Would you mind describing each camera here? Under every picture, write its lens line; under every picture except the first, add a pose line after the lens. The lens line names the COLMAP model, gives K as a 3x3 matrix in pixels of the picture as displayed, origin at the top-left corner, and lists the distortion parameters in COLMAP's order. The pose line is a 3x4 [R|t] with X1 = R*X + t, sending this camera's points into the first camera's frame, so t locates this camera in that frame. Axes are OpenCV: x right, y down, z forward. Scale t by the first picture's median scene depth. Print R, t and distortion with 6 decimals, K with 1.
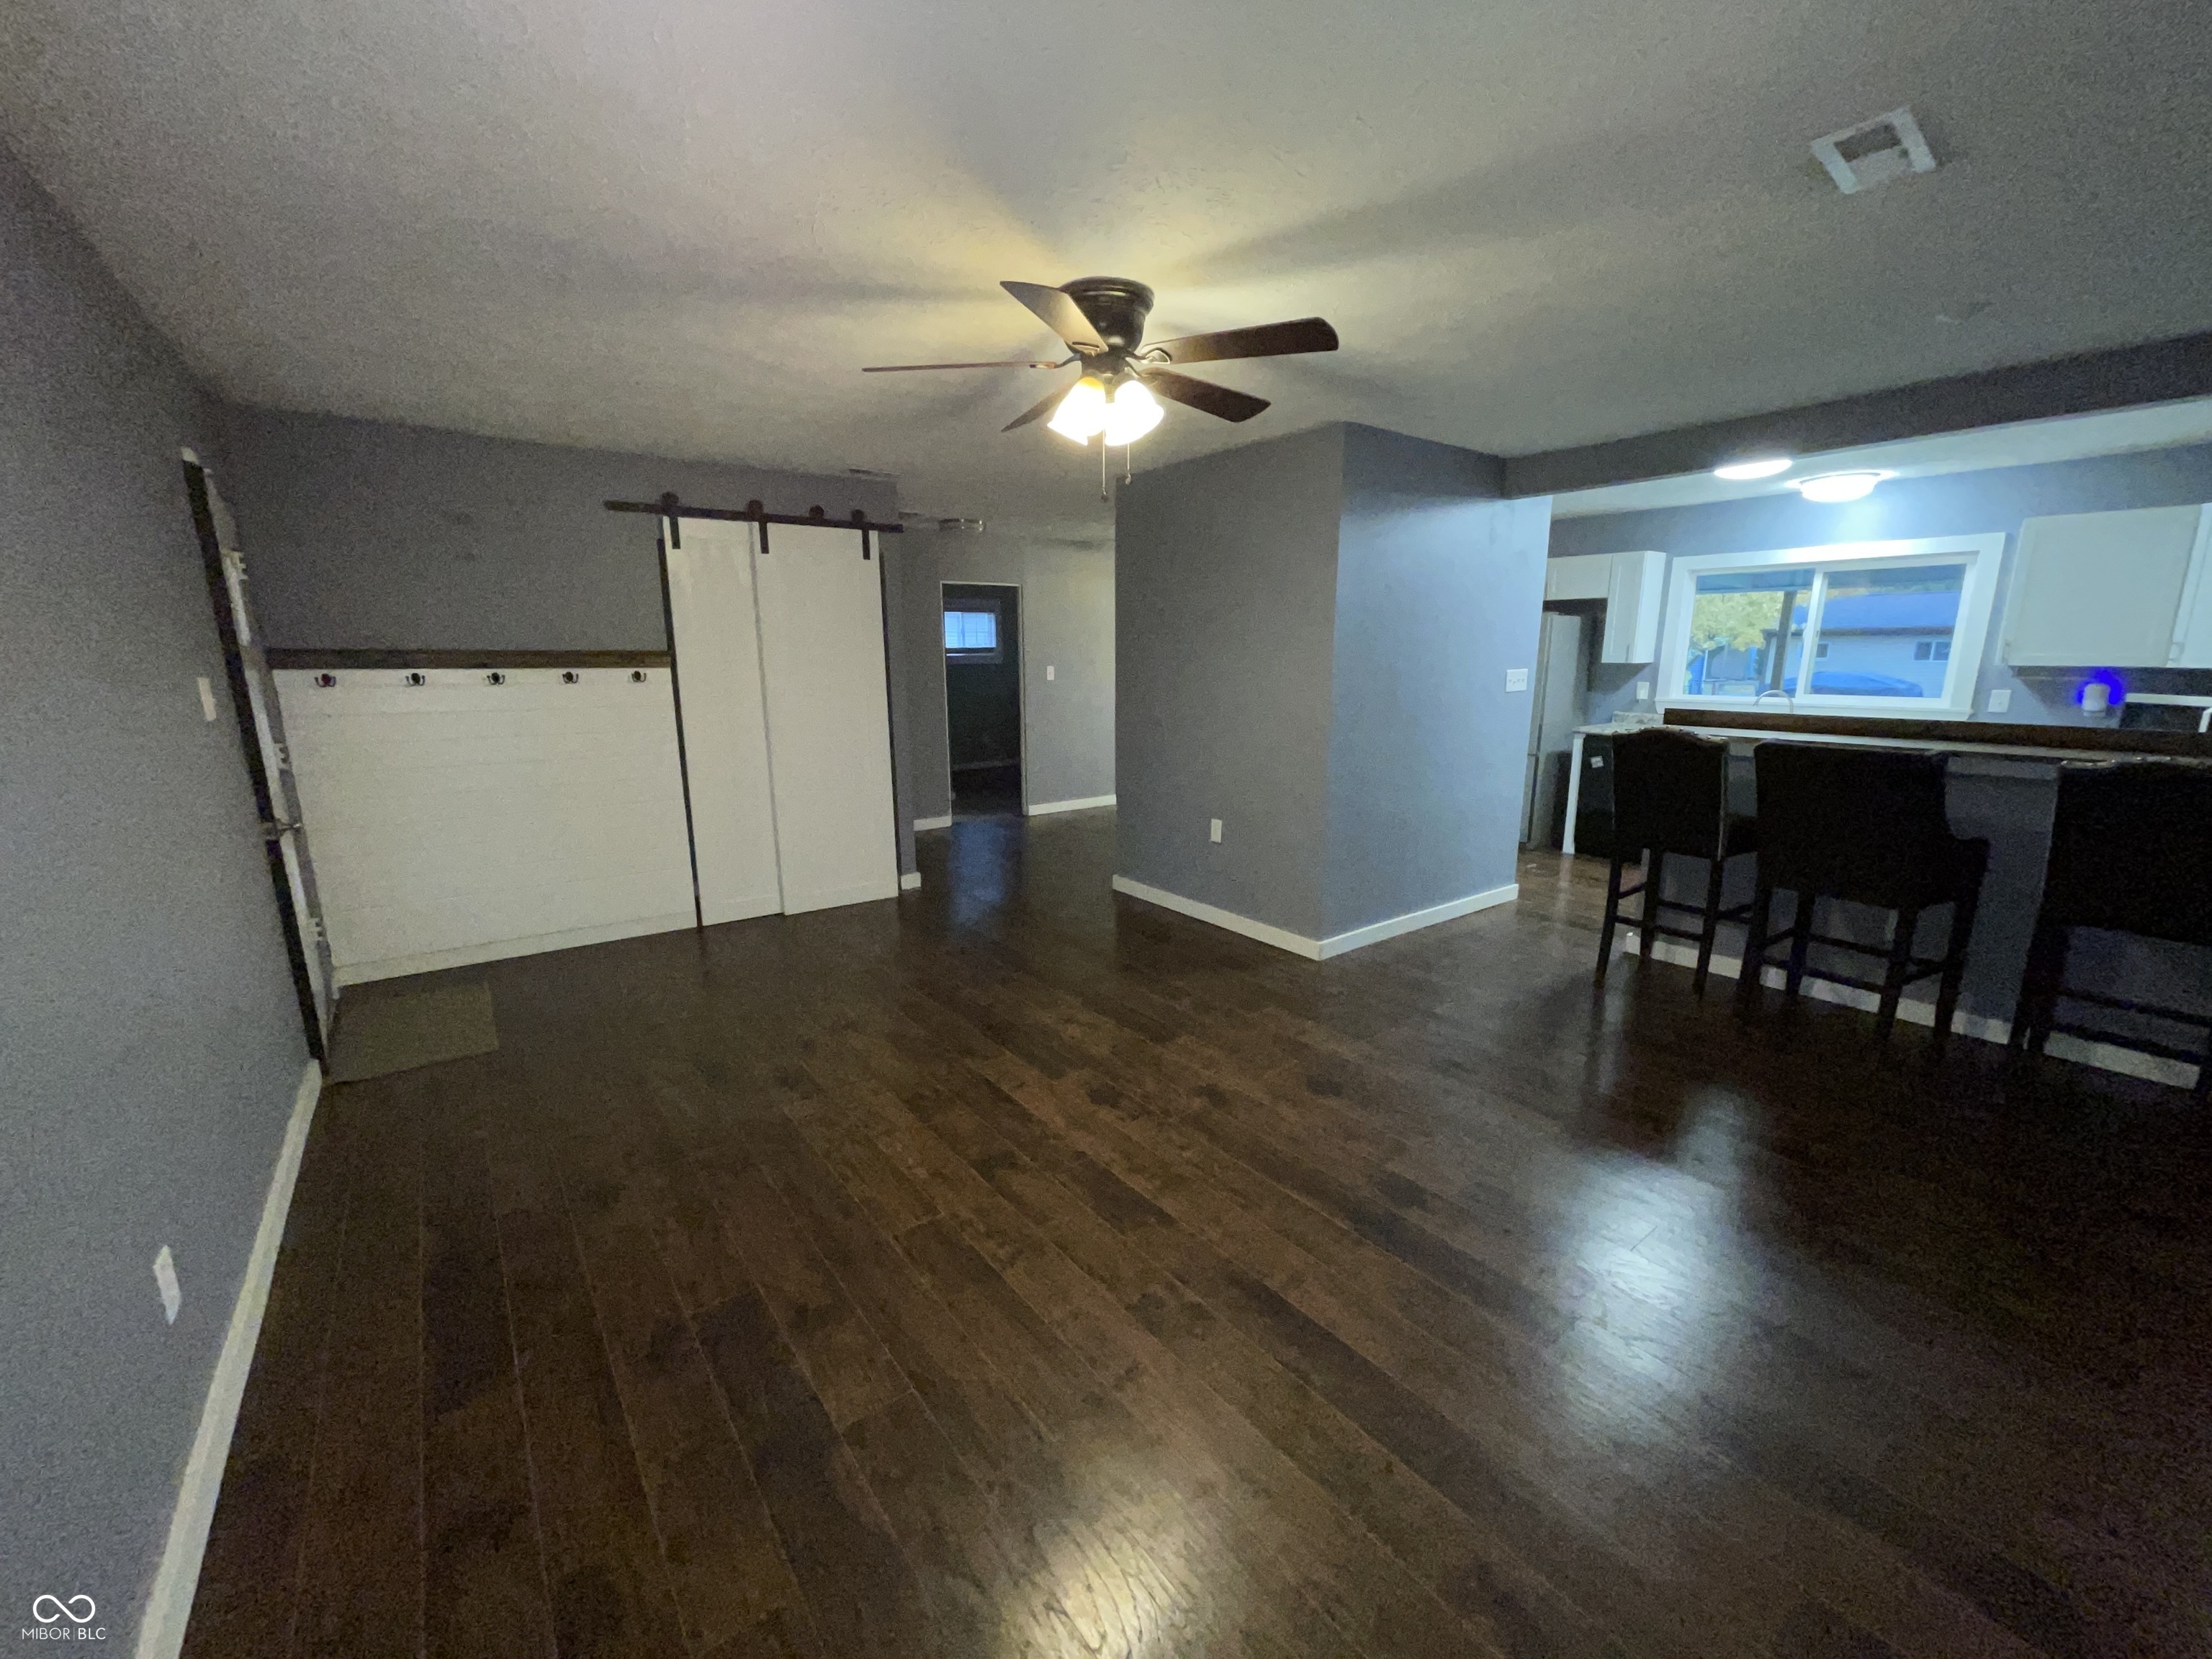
lens RADIAL K [[886.4, 0, 1104.0], [0, 886.4, 838.4], [0, 0, 1]] dist [-0.007437, 0.000305]
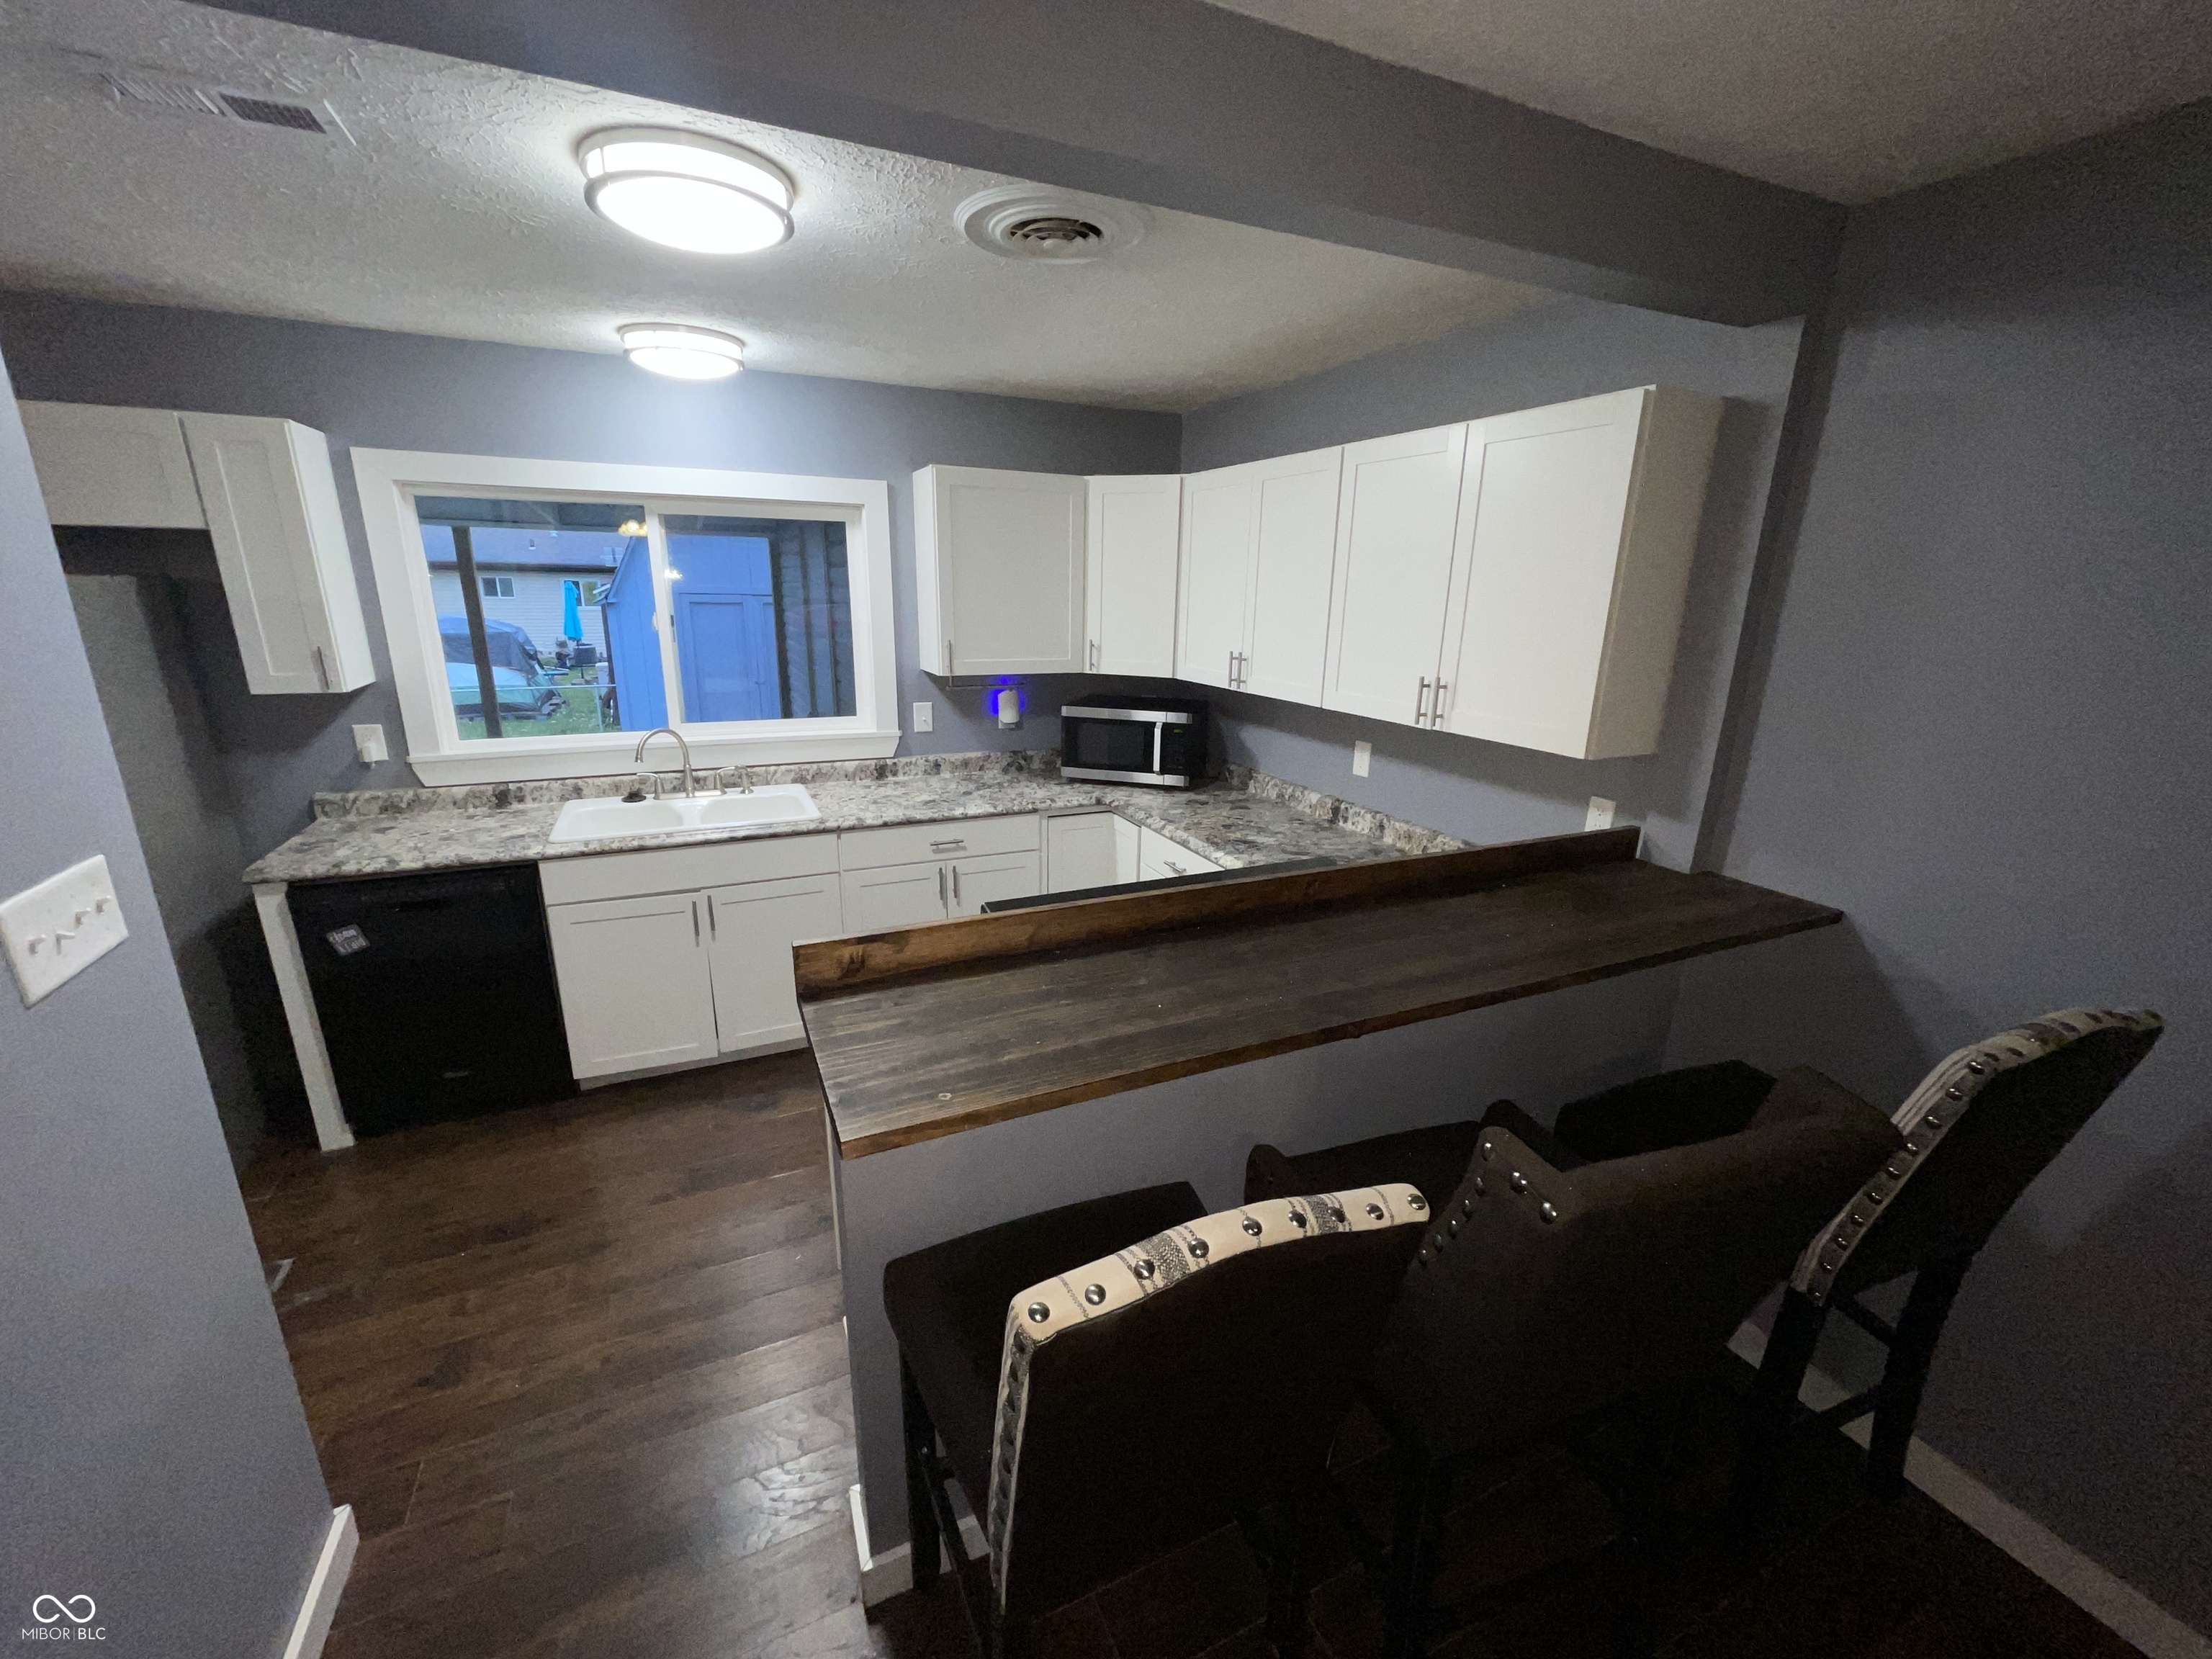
lens RADIAL K [[886.4, 0, 1097.0], [0, 886.4, 839.2], [0, 0, 1]] dist [-0.007437, 0.000305]
pose [[0.207850, -0.264238, 0.941795, 0.297290], [0.180934, 0.956593, 0.228458, -0.190808], [-0.961281, 0.122918, 0.246637, 0.649512]]
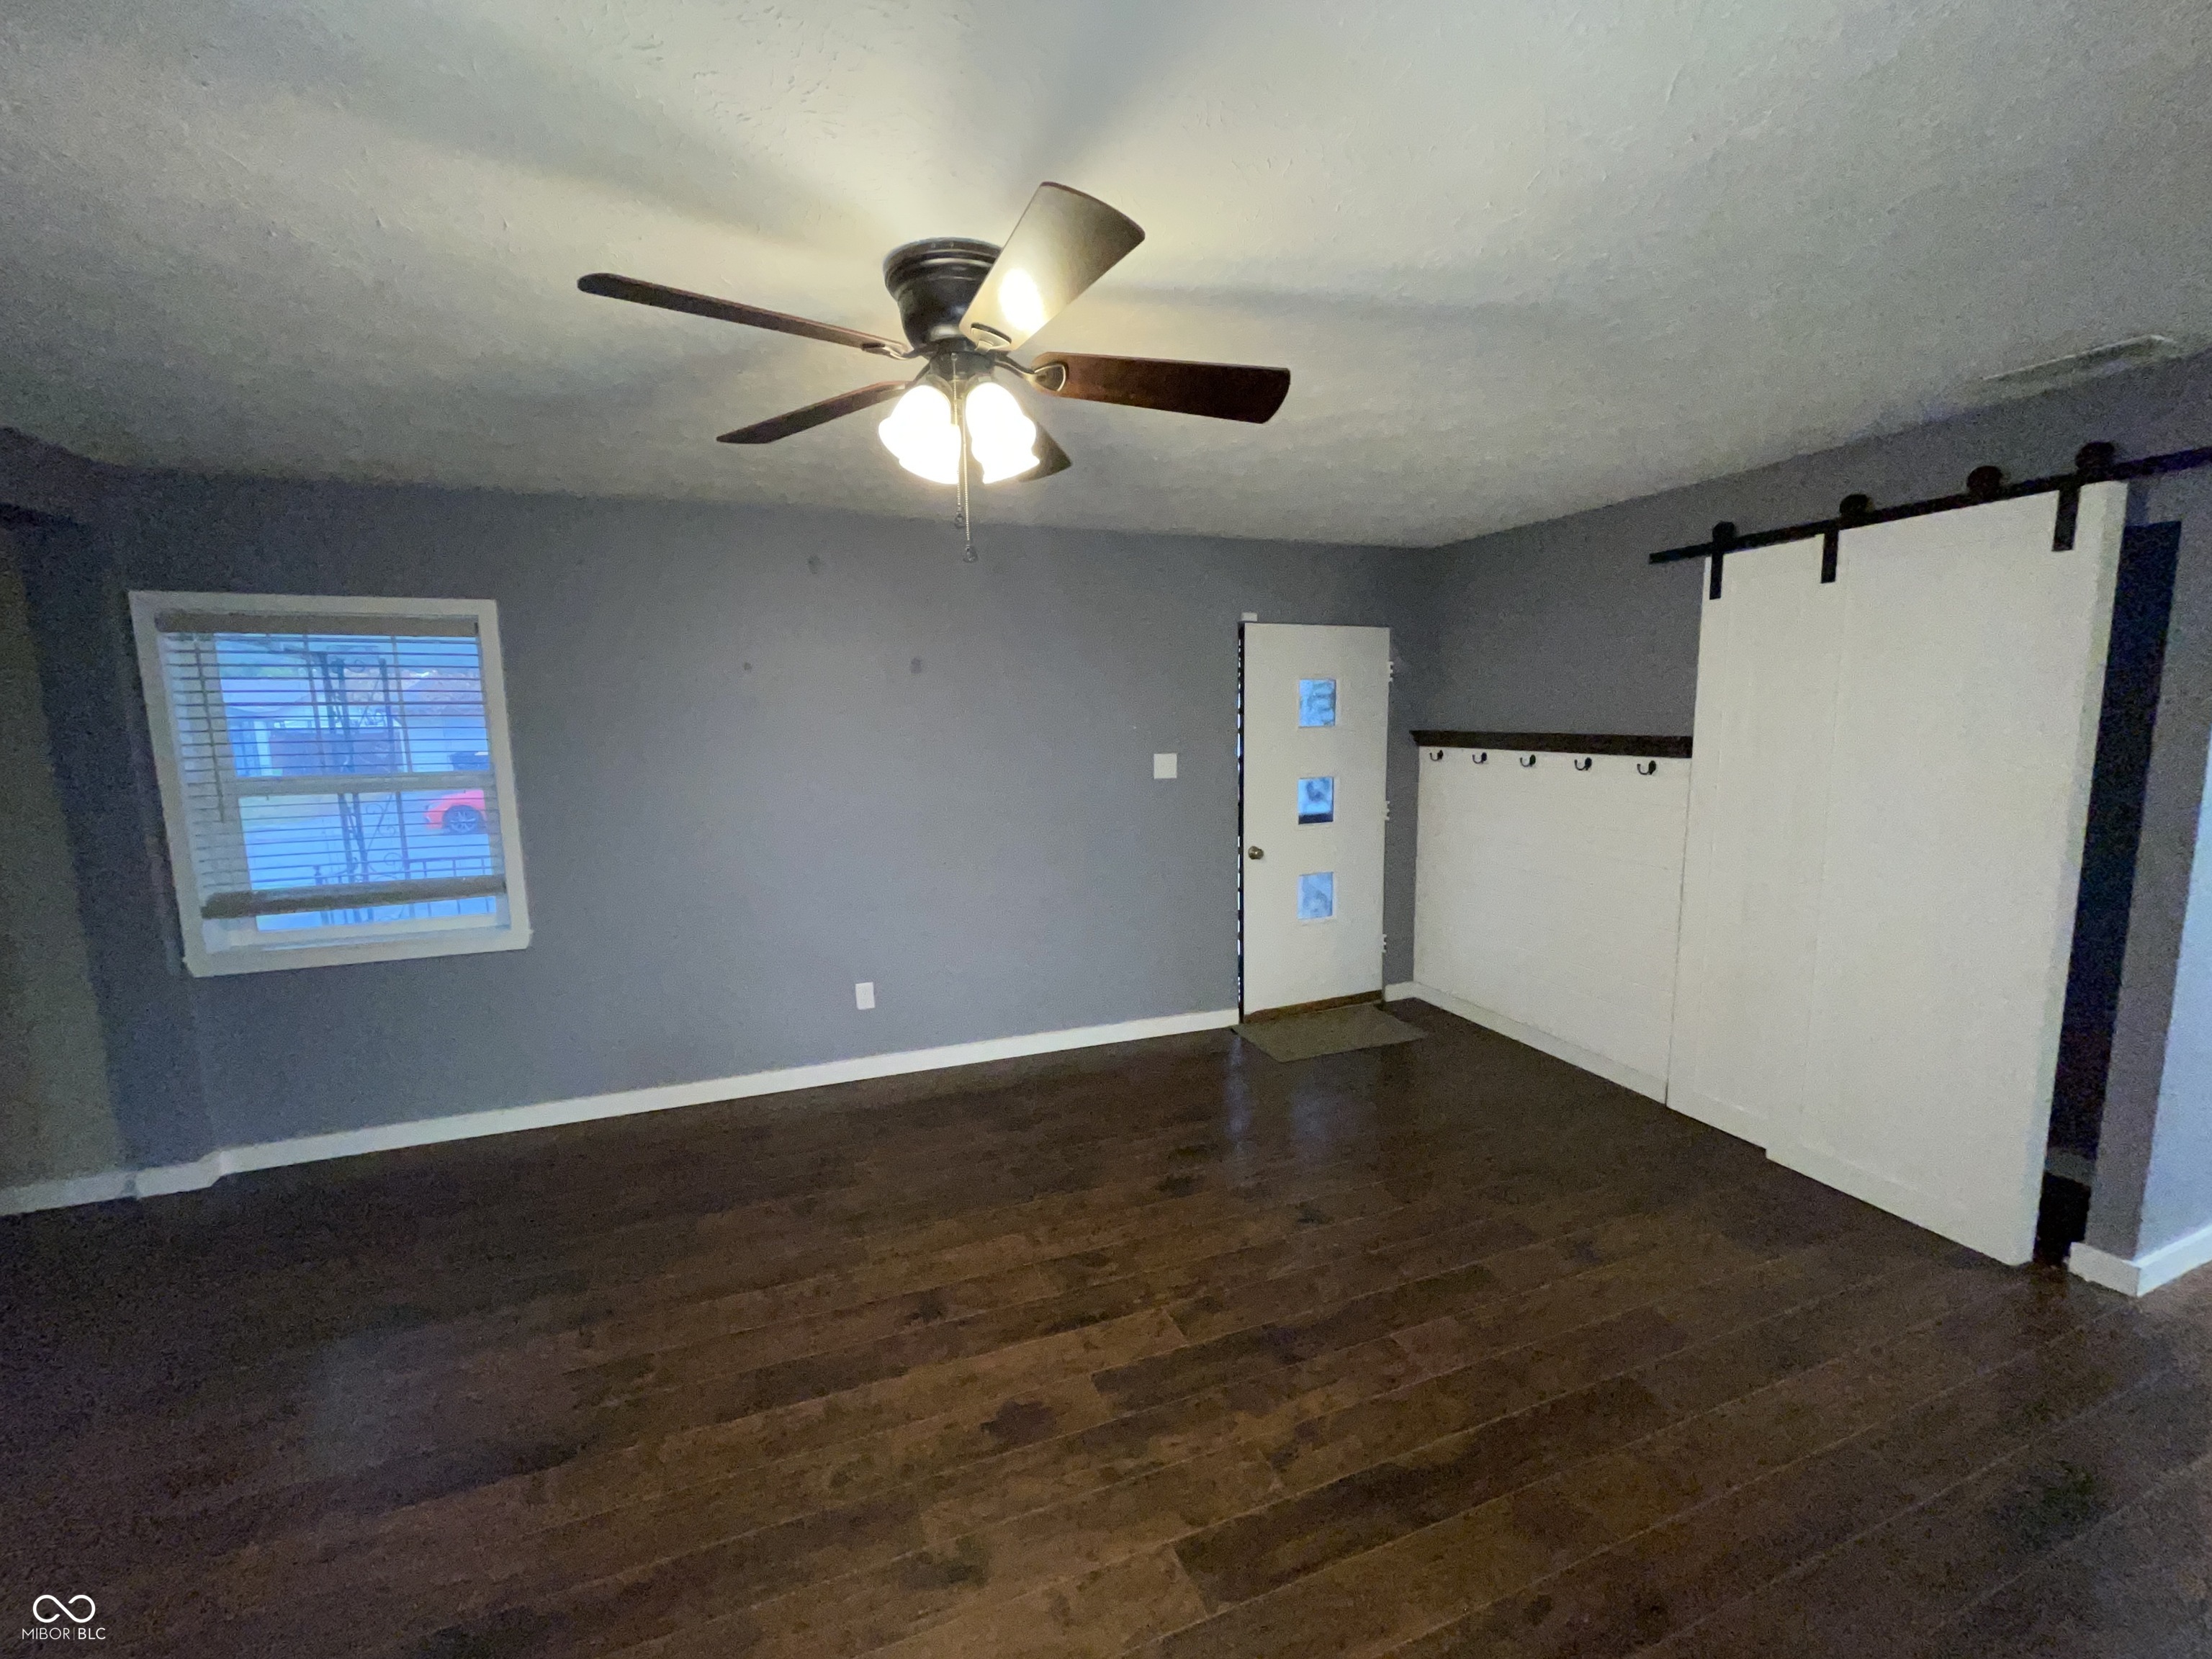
lens RADIAL K [[886.4, 0, 1102.0], [0, 886.4, 833.5], [0, 0, 1]] dist [-0.007437, 0.000305]
pose [[-0.284639, 0.124271, -0.950546, 0.451241], [-0.182865, 0.966316, 0.181091, -0.216840], [0.941032, 0.225368, -0.252327, 0.906408]]
